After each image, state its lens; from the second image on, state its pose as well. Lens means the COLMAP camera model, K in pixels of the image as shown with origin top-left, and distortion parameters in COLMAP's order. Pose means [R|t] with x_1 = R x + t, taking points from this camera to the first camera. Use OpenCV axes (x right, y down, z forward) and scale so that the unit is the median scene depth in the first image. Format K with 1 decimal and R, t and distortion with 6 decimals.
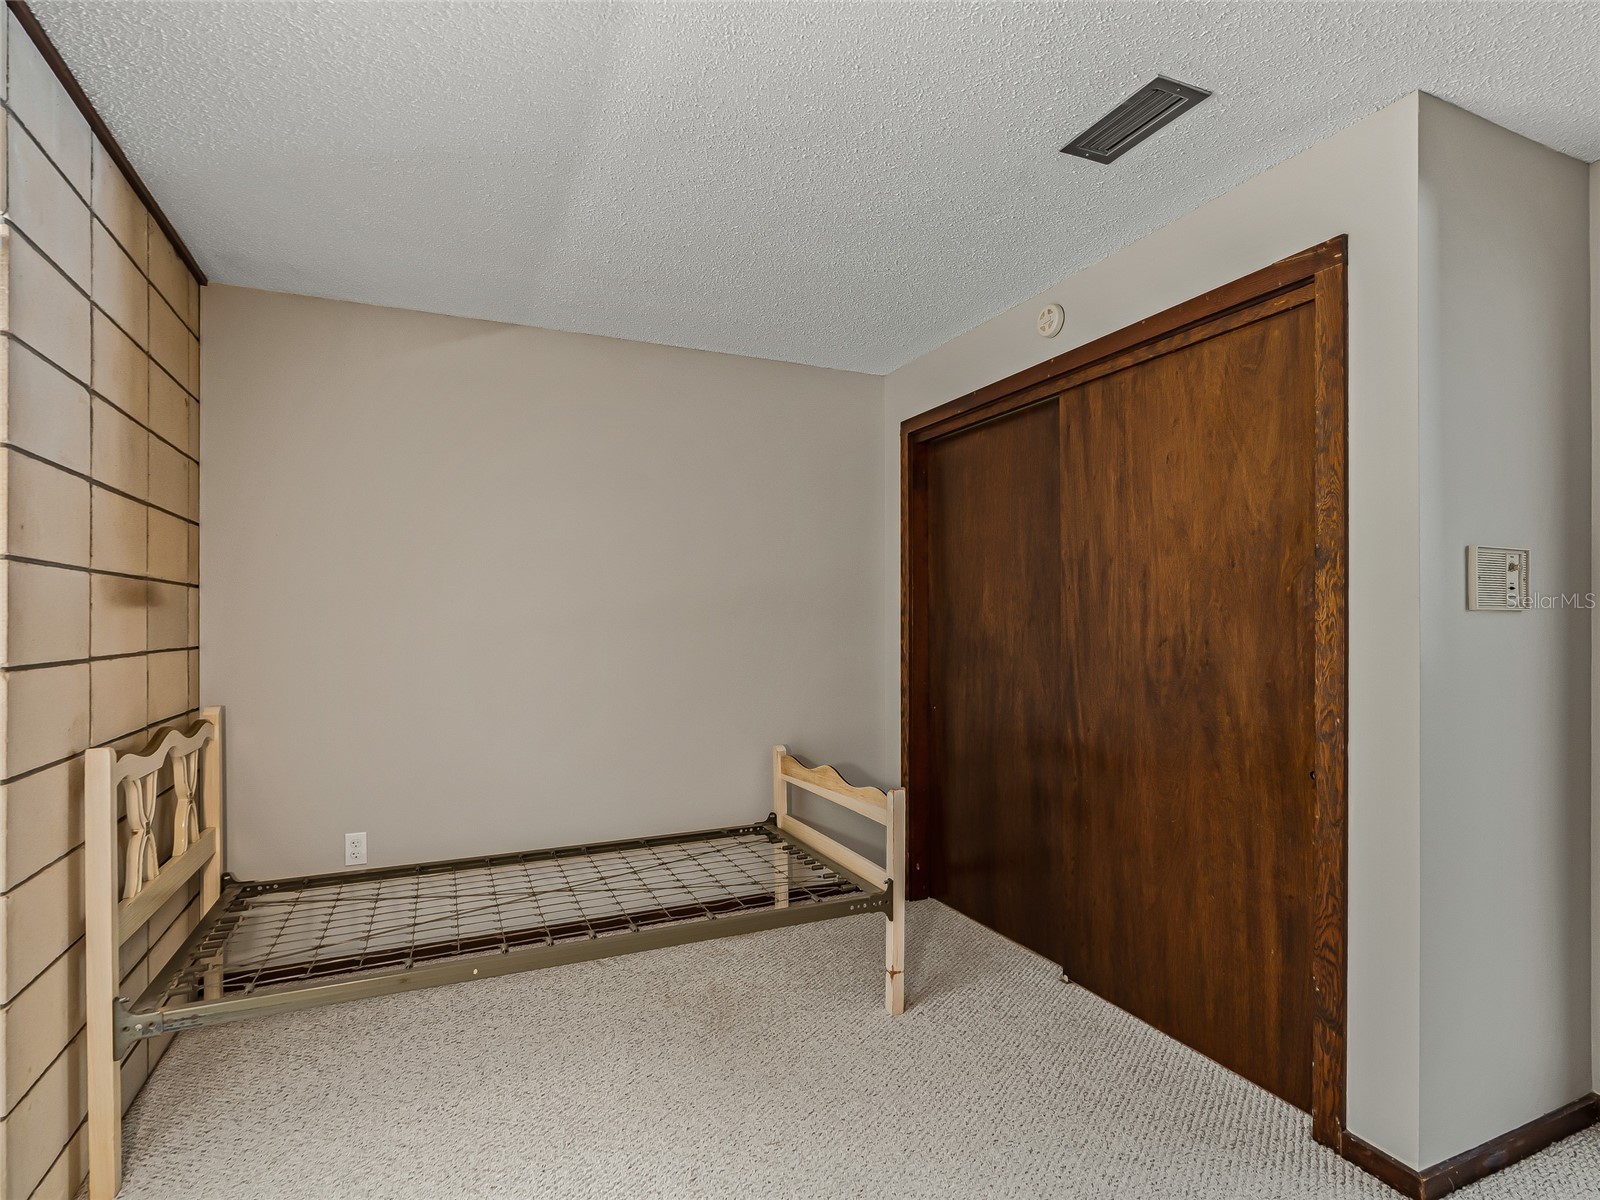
lens RADIAL K [[818.9, 0, 795.9], [0, 818.9, 626.4], [0, 0, 1]] dist [-0.001280, -0.000215]
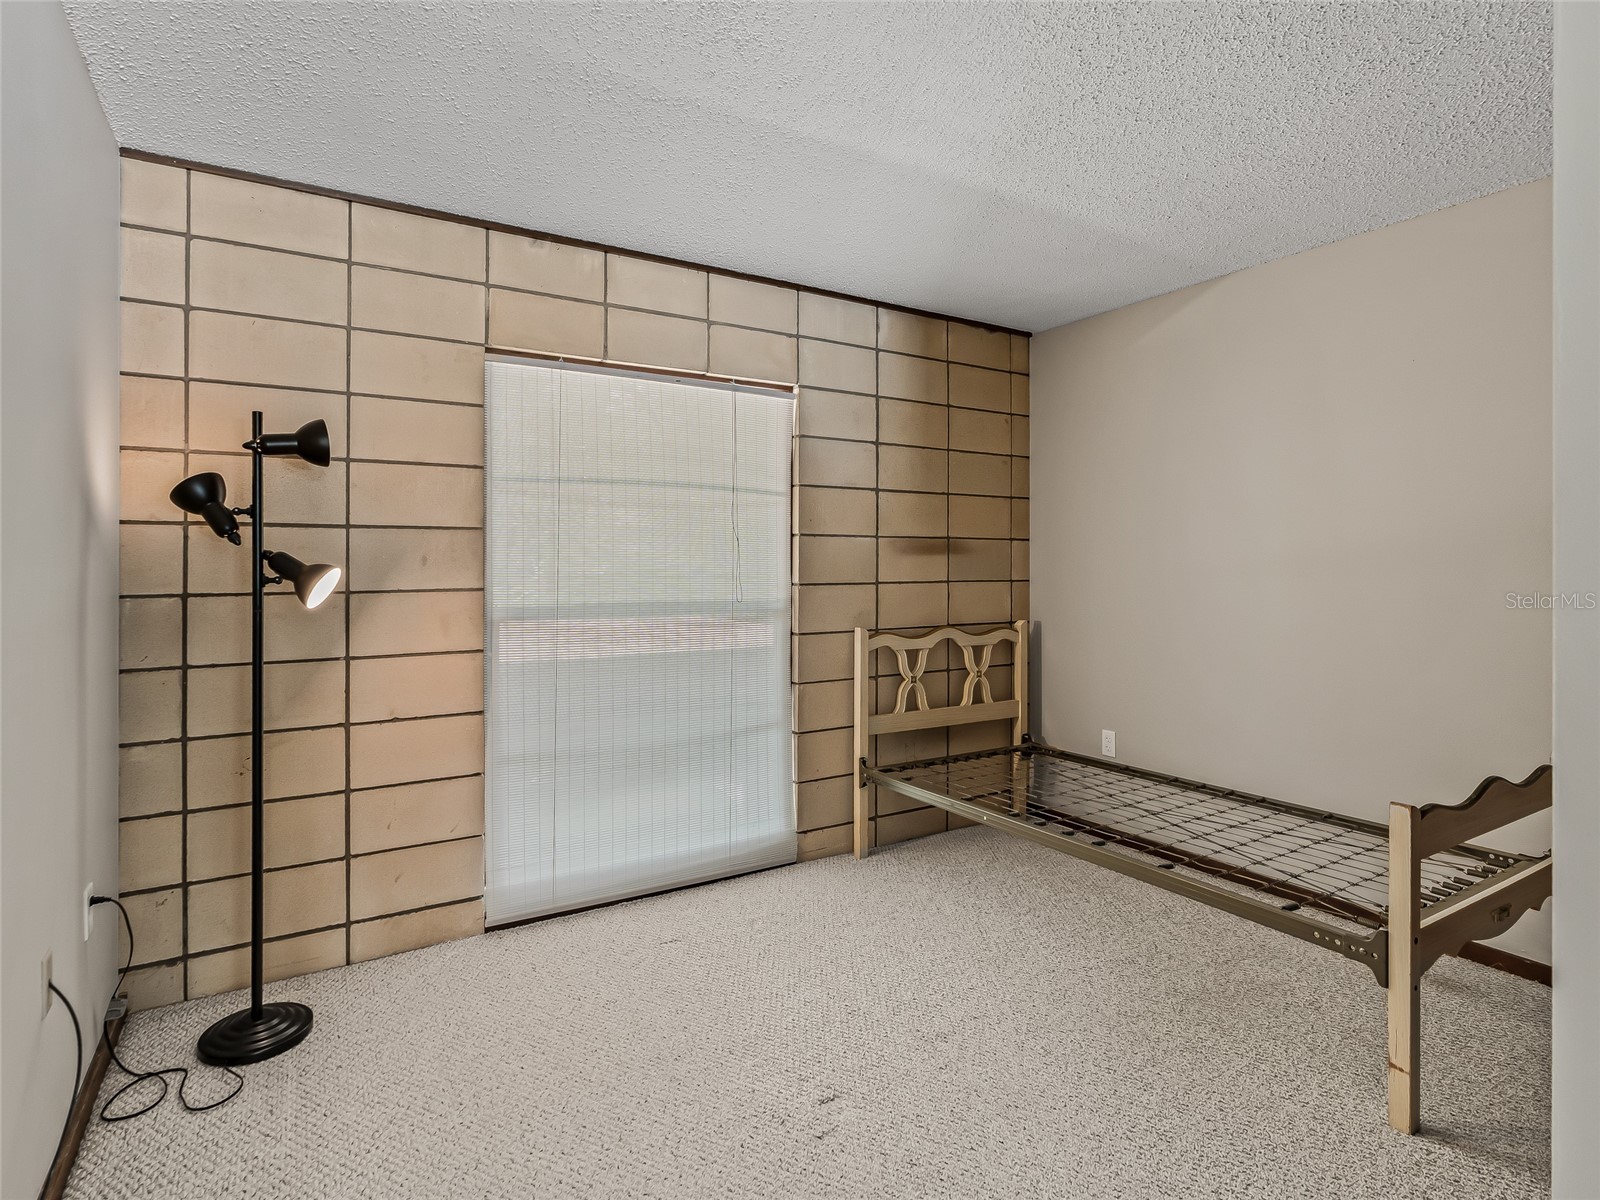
lens RADIAL K [[830.8, 0, 795.9], [0, 830.8, 567.6], [0, 0, 1]] dist [-0.004078, -0.001572]
pose [[0.127049, 0.003230, -0.991891, 0.735253], [-0.005865, 0.999980, 0.002505, 0.000057], [0.991879, 0.005500, 0.127065, 0.392997]]
